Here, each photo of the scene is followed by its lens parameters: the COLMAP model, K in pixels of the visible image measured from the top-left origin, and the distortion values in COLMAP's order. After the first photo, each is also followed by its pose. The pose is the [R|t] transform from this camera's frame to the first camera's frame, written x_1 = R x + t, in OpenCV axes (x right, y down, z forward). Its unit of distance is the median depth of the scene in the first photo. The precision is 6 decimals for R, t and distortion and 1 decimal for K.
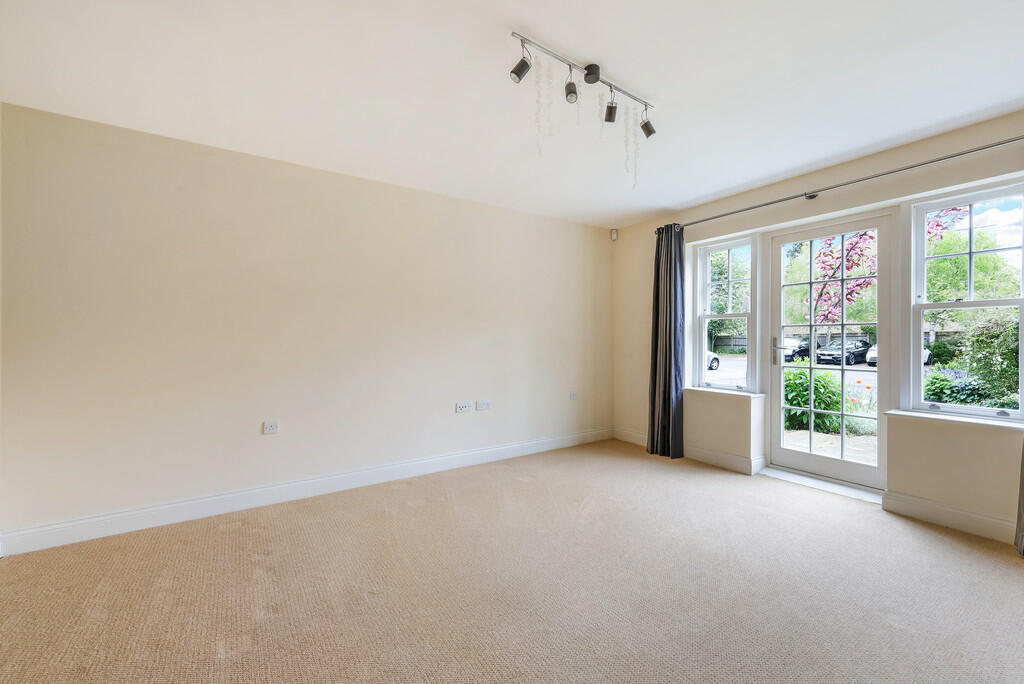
lens RADIAL K [[419.9, 0, 506.2], [0, 419.9, 340.6], [0, 0, 1]] dist [0.002443, 0.000007]
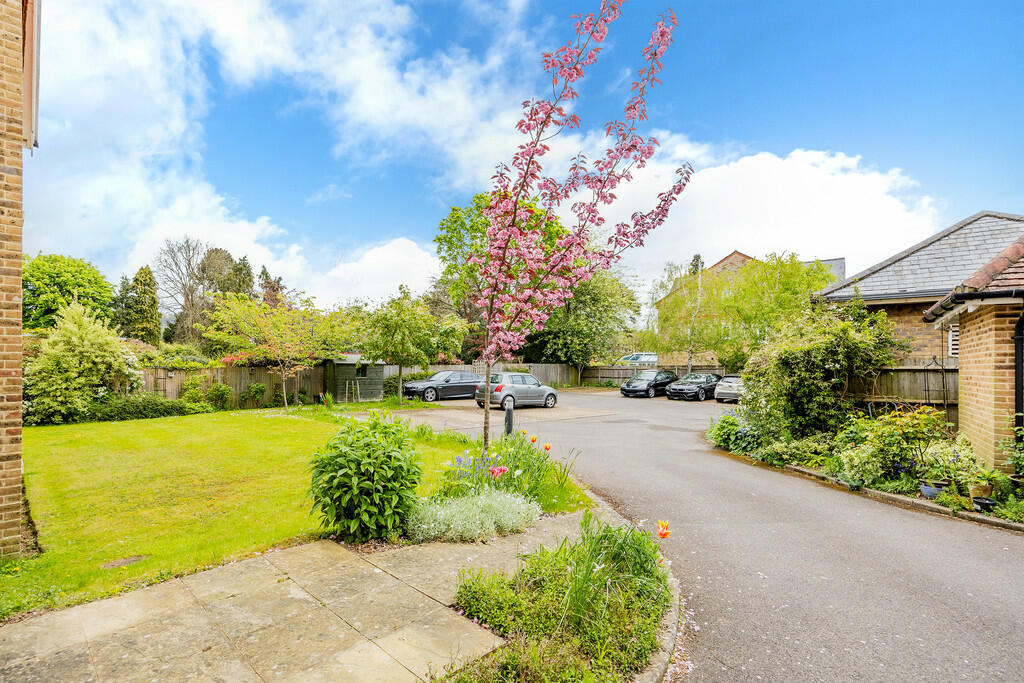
lens RADIAL K [[499.4, 0, 514.2], [0, 499.4, 331.6], [0, 0, 1]] dist [-0.001620, 0.000328]
pose [[0.970691, 0.029949, 0.238458, 0.167065], [-0.012649, 0.997196, -0.073753, -0.006255], [-0.239998, 0.068575, 0.968348, 0.049562]]
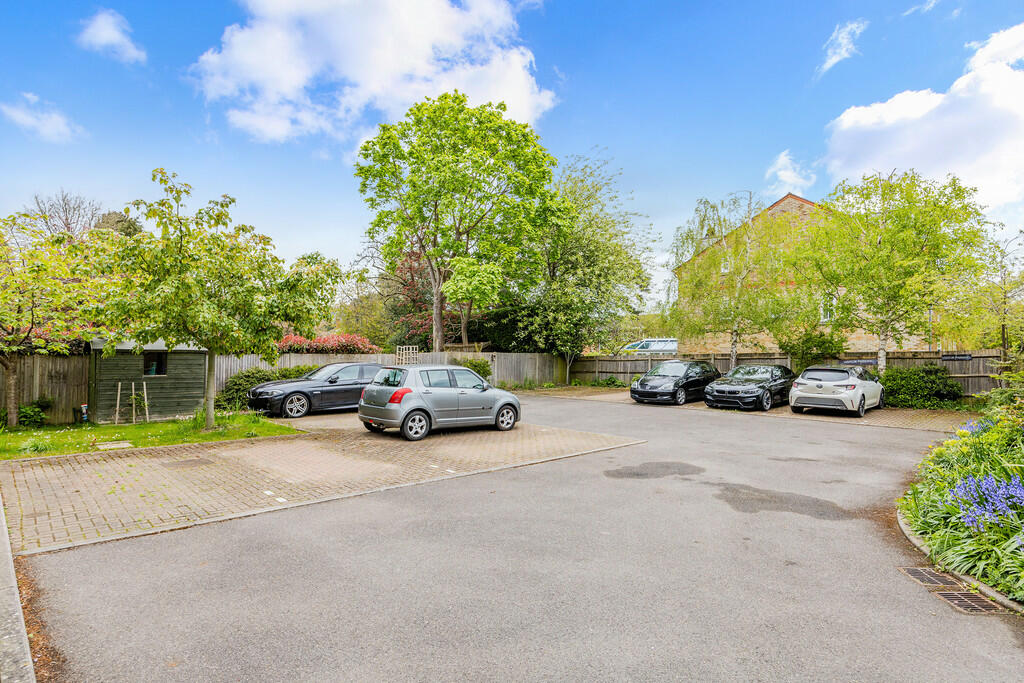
lens RADIAL K [[552.1, 0, 511.2], [0, 552.1, 351.1], [0, 0, 1]] dist [0.002283, -0.000339]
pose [[0.966631, 0.012279, 0.255880, 0.310690], [-0.007012, 0.999745, -0.021488, -0.001523], [-0.256079, 0.018977, 0.966470, 0.383062]]
